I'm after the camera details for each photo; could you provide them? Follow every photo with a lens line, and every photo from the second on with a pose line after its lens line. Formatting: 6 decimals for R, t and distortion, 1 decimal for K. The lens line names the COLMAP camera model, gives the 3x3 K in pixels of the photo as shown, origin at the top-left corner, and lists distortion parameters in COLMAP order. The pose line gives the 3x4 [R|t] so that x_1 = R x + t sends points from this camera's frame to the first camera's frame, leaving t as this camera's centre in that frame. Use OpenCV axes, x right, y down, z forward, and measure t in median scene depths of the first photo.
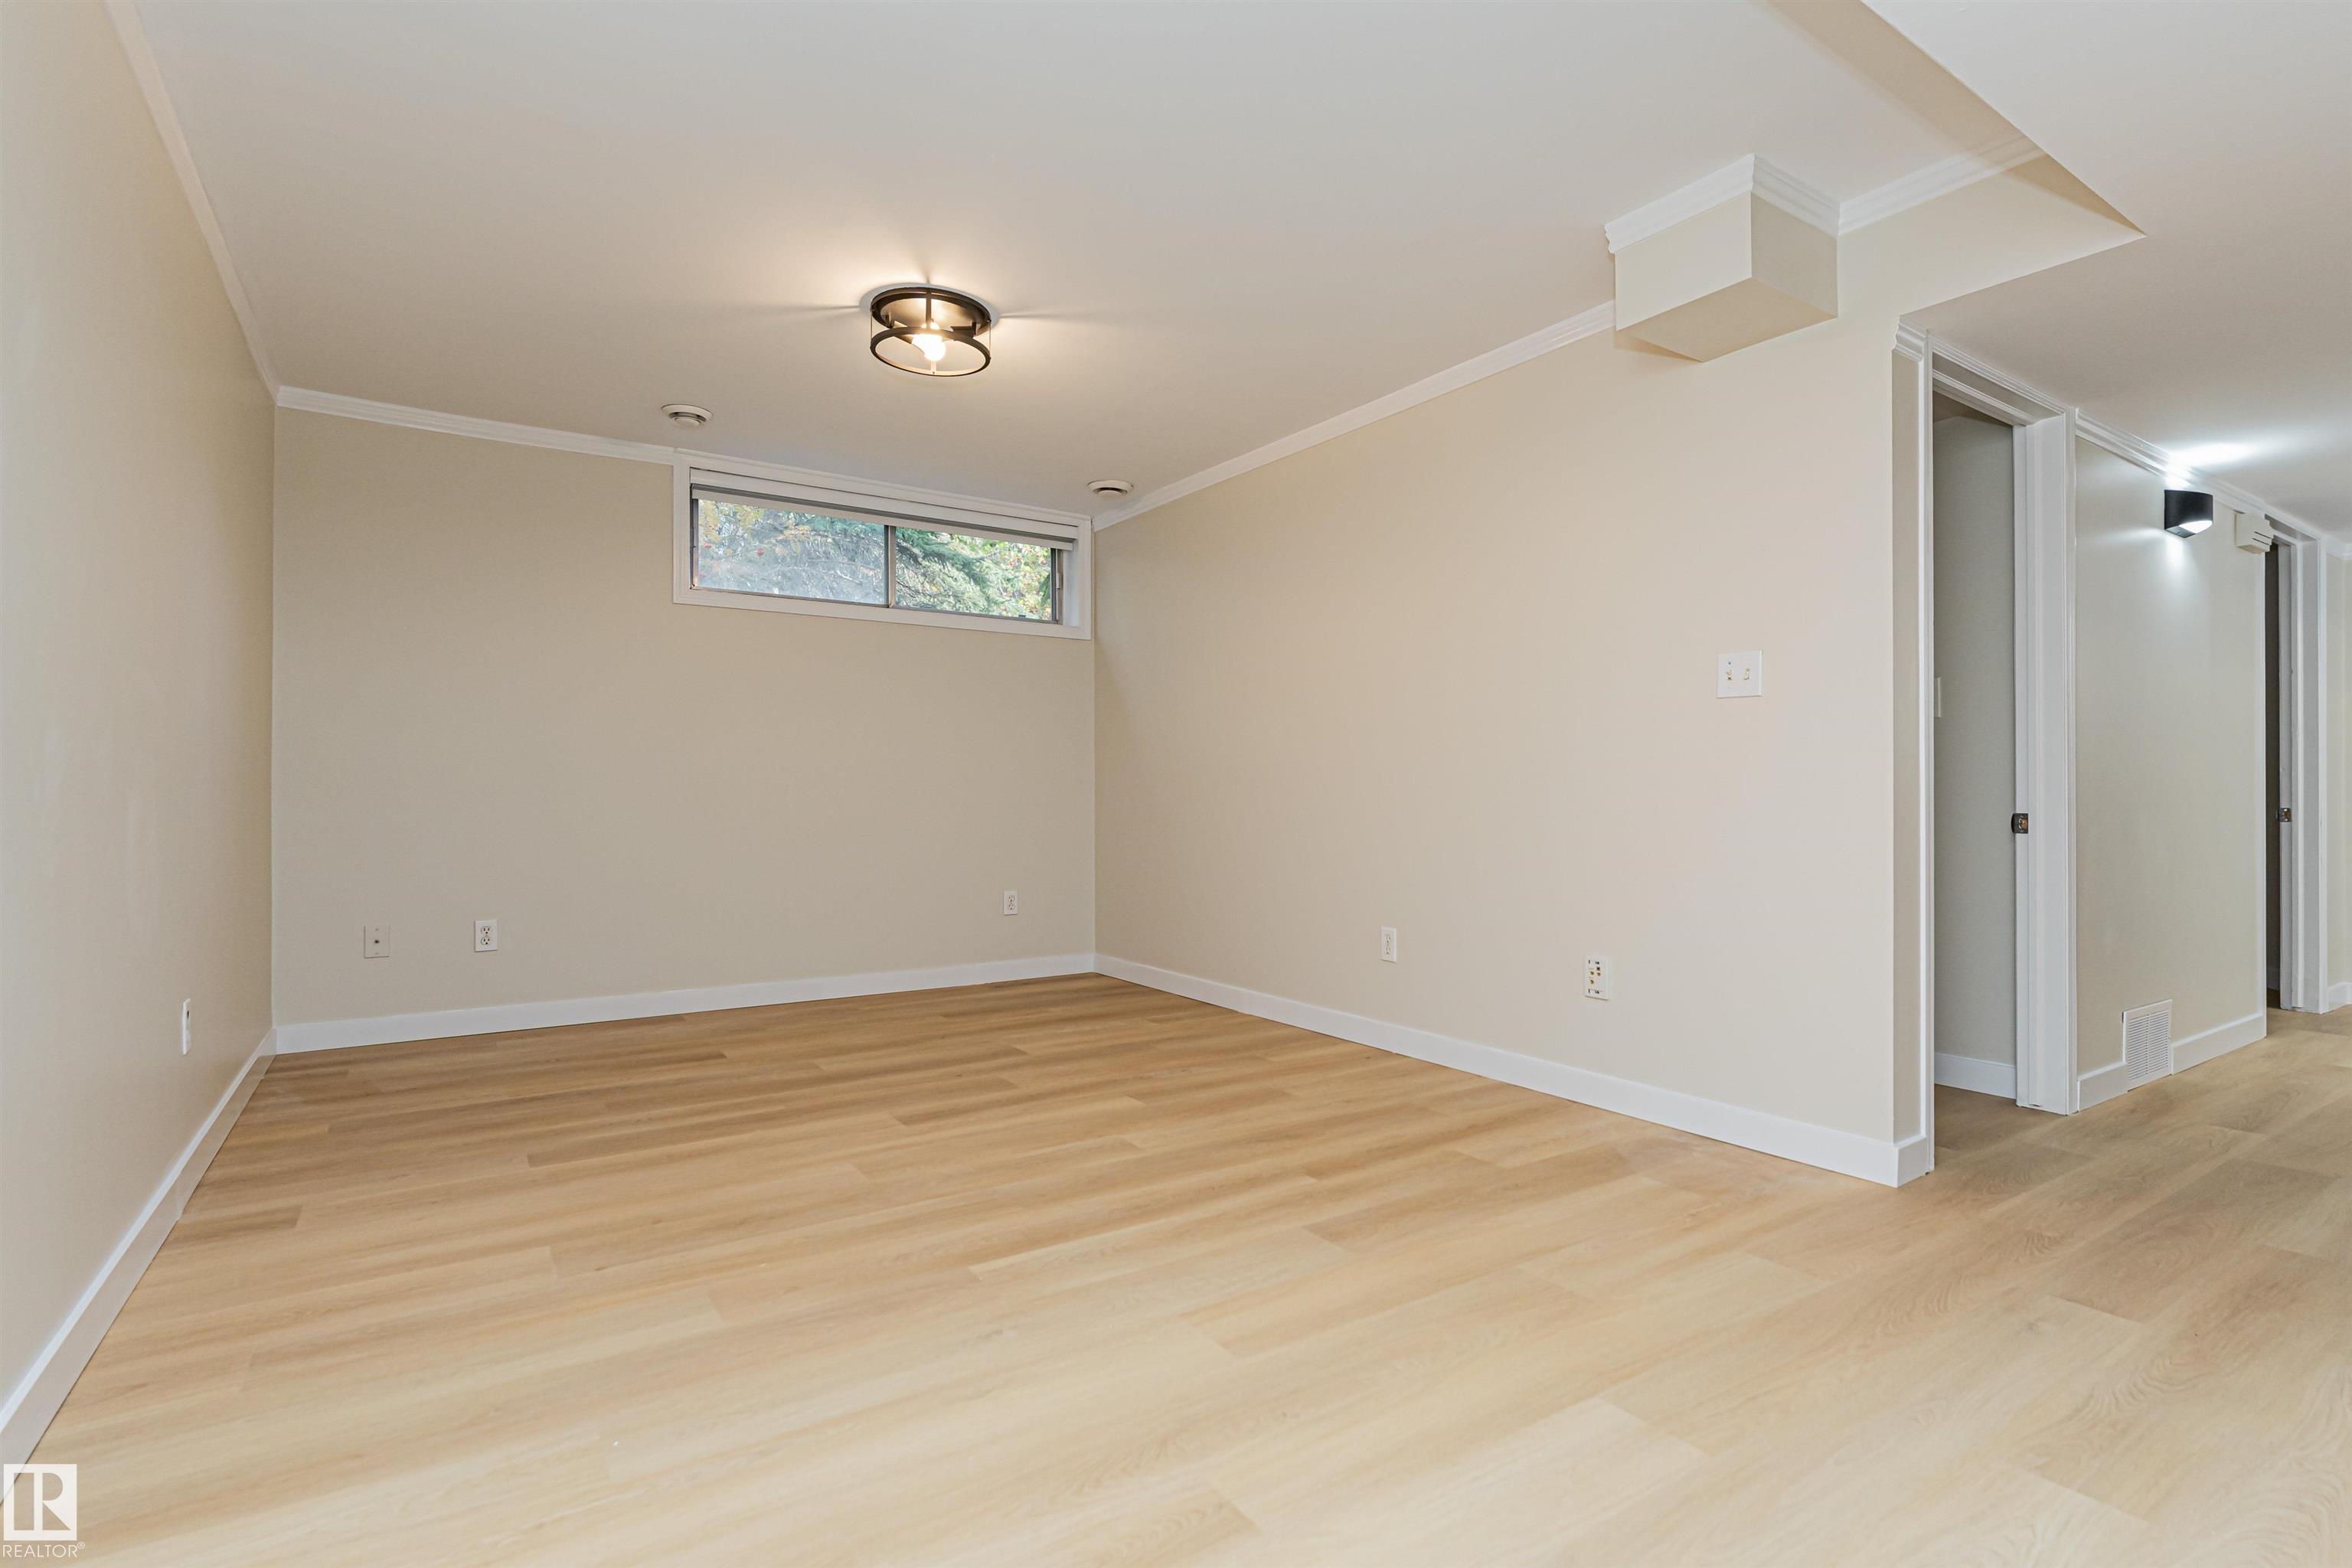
lens RADIAL K [[1116.2, 0, 1178.8], [0, 1116.2, 814.0], [0, 0, 1]] dist [0.000405, 0.000160]
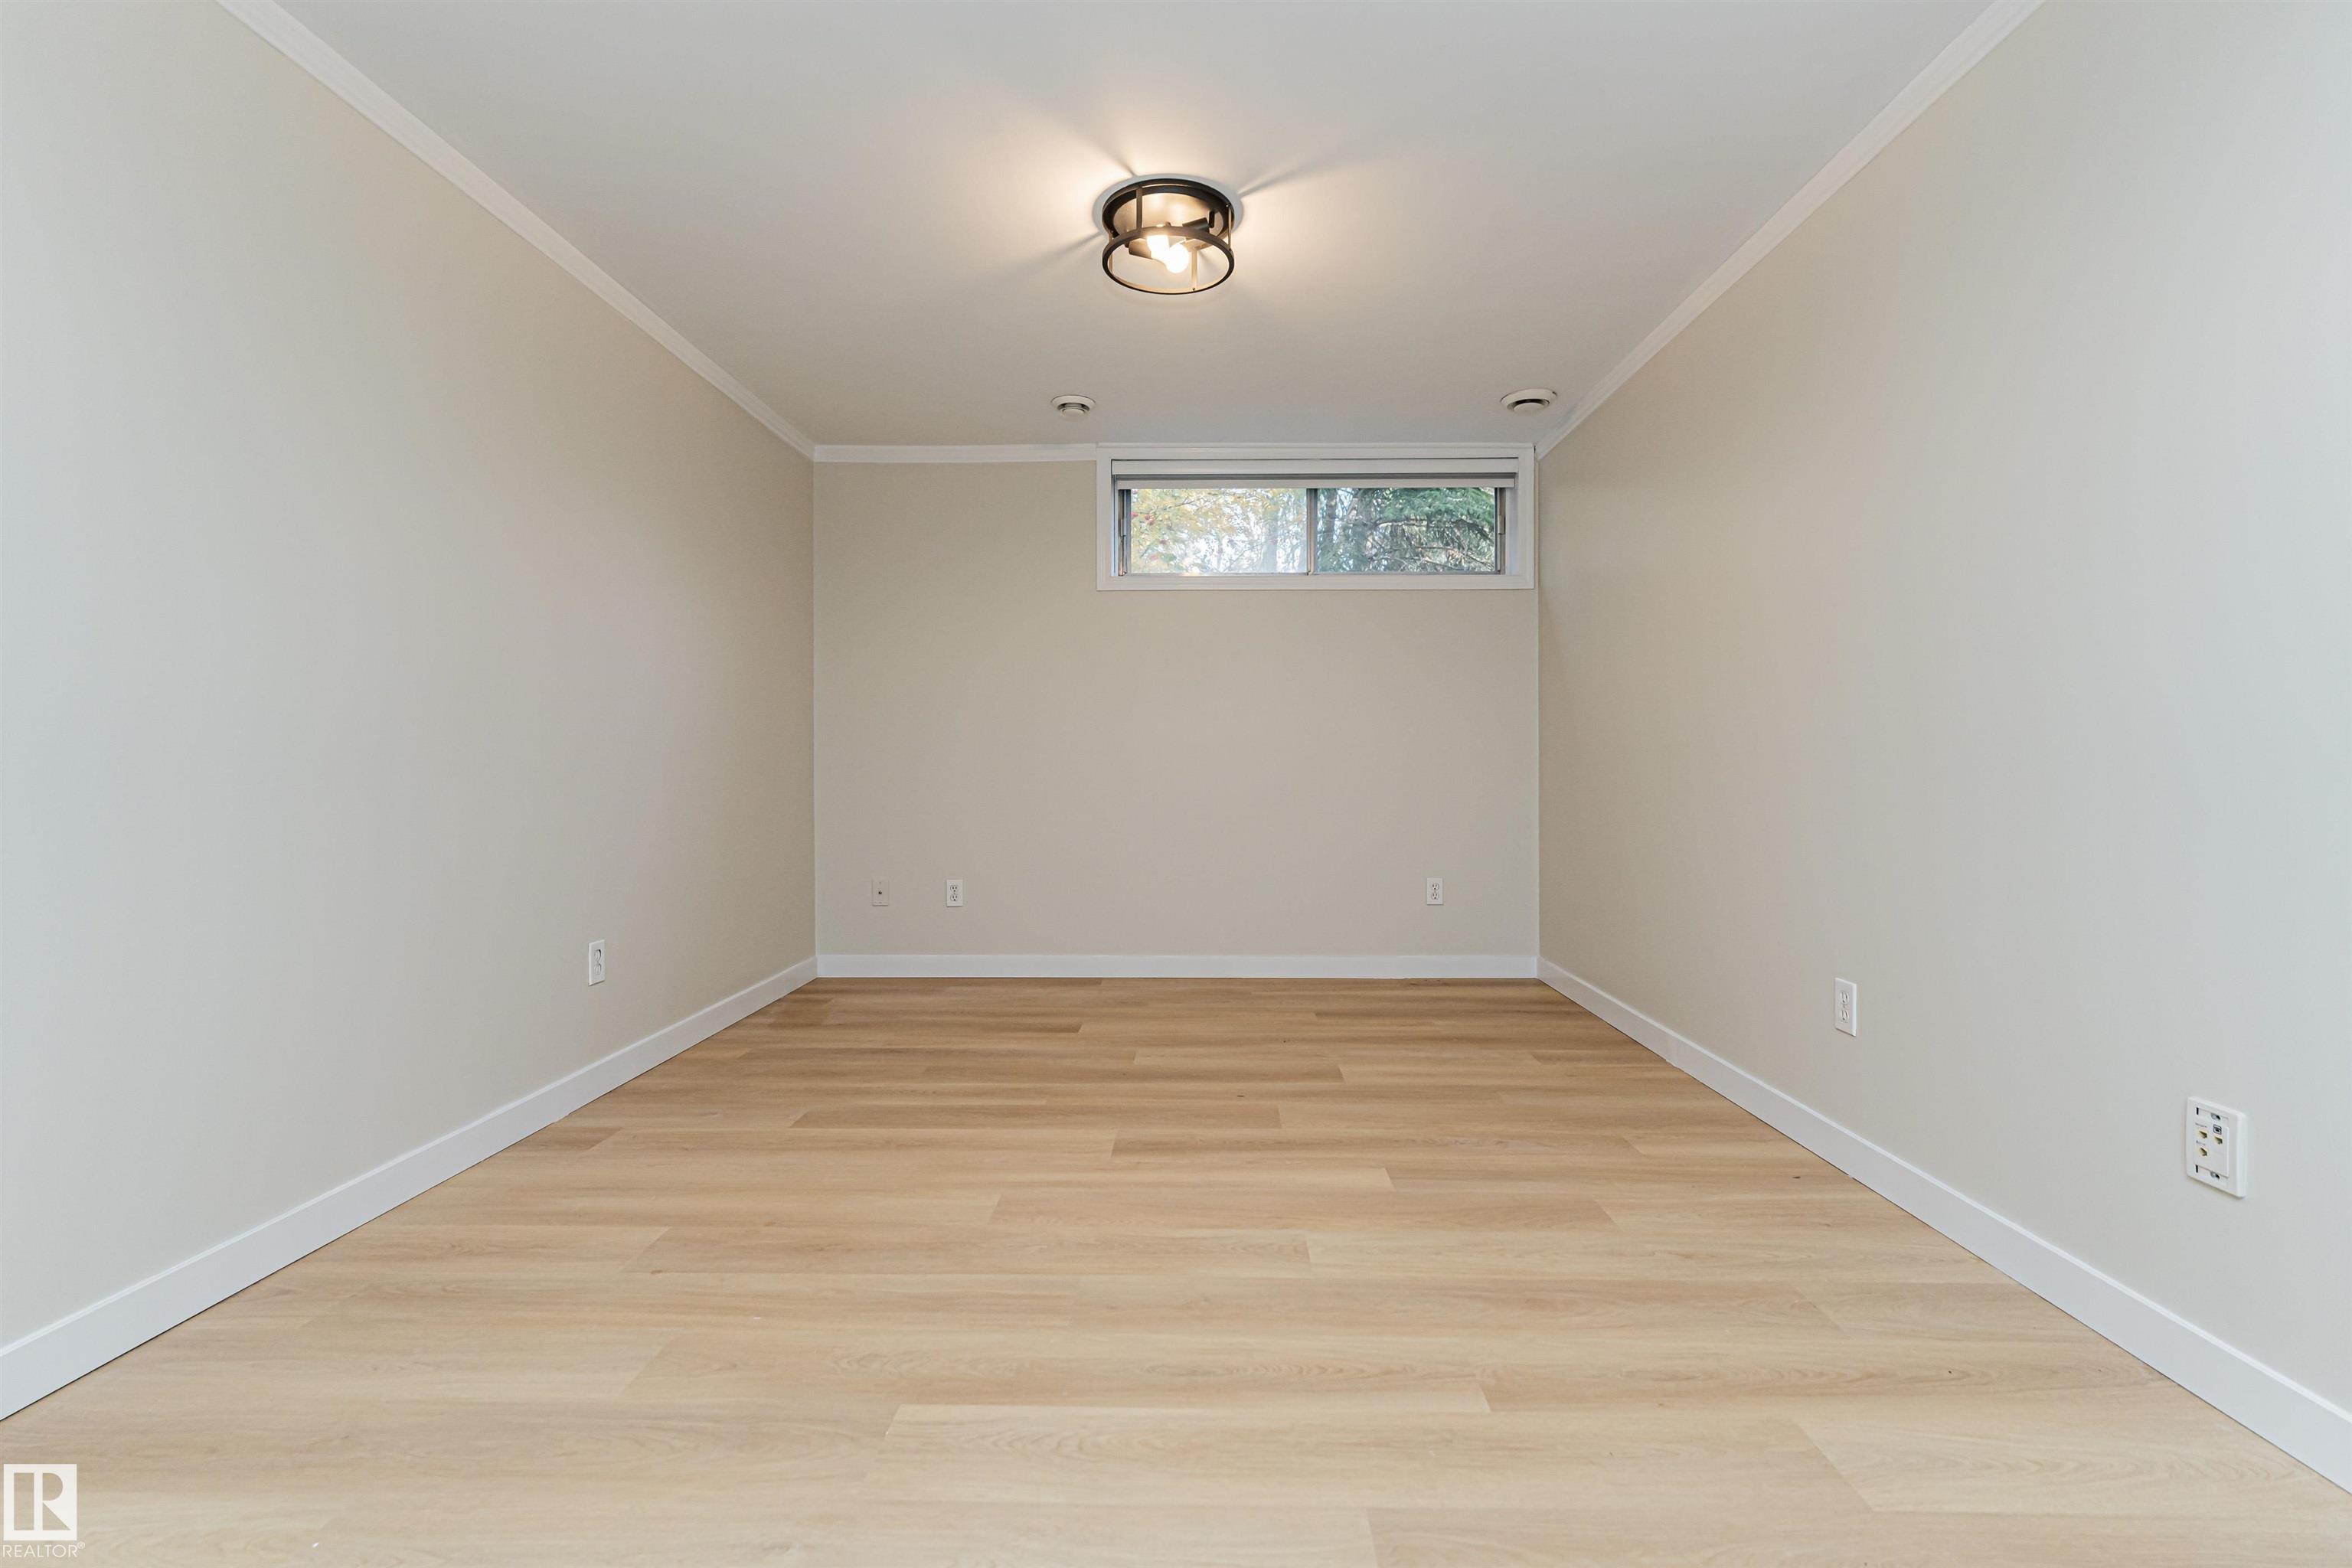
lens RADIAL K [[1030.3, 0, 1176.0], [0, 1030.3, 784.0], [0, 0, 1]] dist [0.001124, -0.000352]
pose [[0.831982, 0.007188, -0.554757, 0.227520], [-0.007100, 0.999972, 0.002309, -0.011525], [0.554758, 0.002017, 0.832009, 0.338501]]
